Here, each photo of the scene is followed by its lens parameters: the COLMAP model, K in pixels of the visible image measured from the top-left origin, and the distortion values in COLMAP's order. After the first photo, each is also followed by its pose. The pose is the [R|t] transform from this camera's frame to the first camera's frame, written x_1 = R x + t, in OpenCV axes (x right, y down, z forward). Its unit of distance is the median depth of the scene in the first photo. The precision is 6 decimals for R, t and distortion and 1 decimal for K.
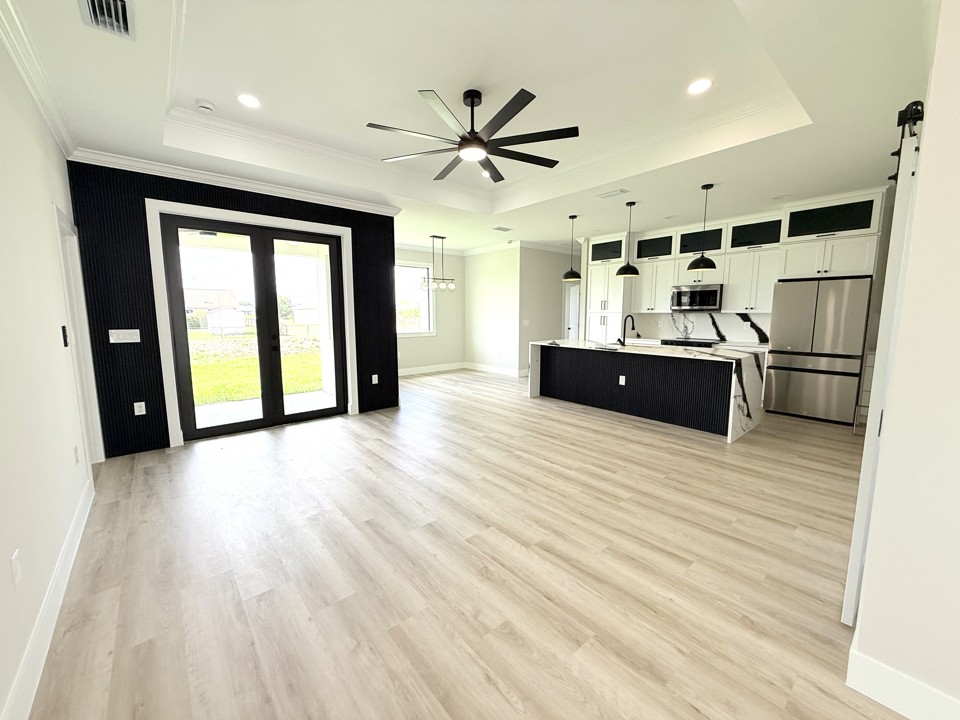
lens RADIAL K [[381.6, 0, 477.6], [0, 381.6, 358.7], [0, 0, 1]] dist [0.000320, -0.000153]
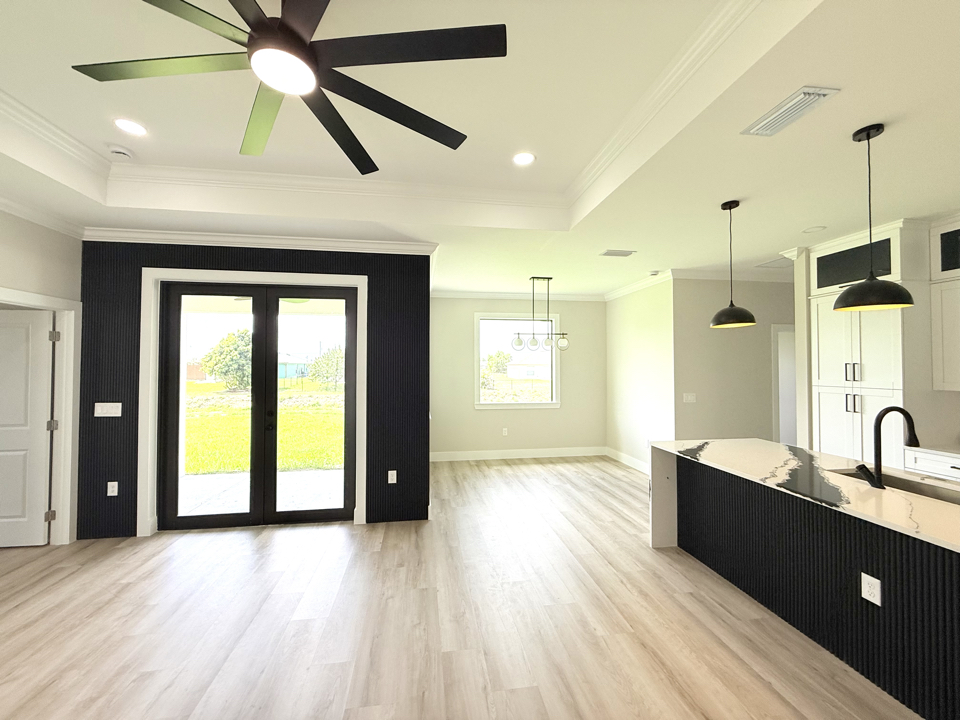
lens RADIAL K [[381.6, 0, 477.6], [0, 381.6, 358.7], [0, 0, 1]] dist [0.000320, -0.000153]
pose [[0.849708, -0.008326, -0.527189, 0.304083], [-0.066974, 0.990072, -0.123583, -0.108610], [0.522983, 0.140317, 0.840714, 0.558982]]
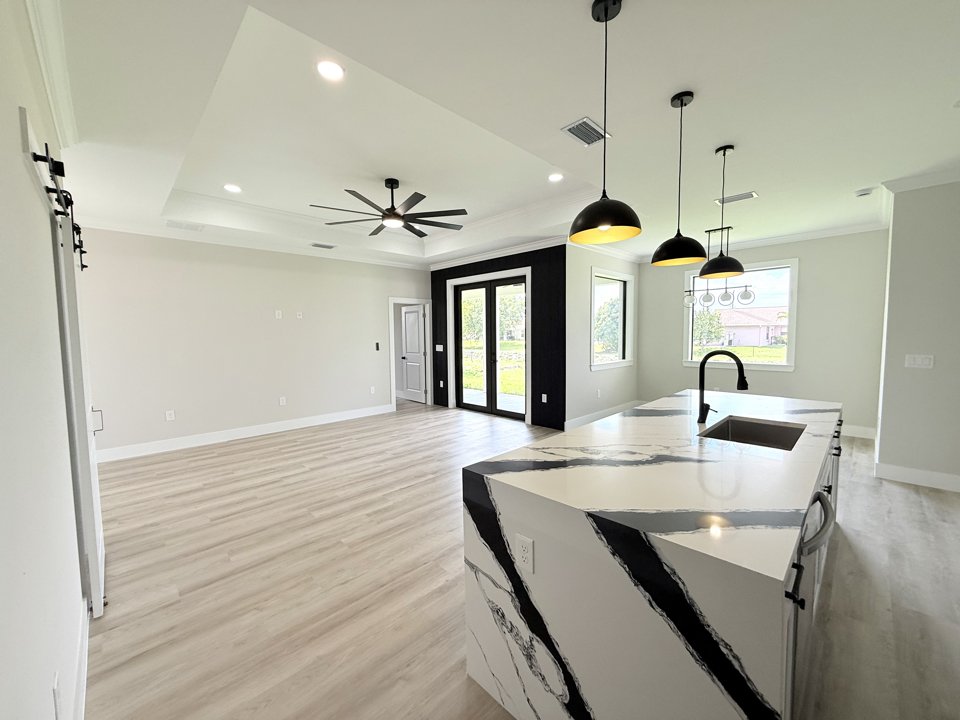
lens RADIAL K [[381.6, 0, 477.6], [0, 381.6, 358.7], [0, 0, 1]] dist [0.000320, -0.000153]
pose [[0.069429, 0.069120, -0.995189, 0.981506], [-0.110978, 0.991940, 0.061152, -0.128033], [0.991395, 0.106199, 0.076541, 0.886947]]
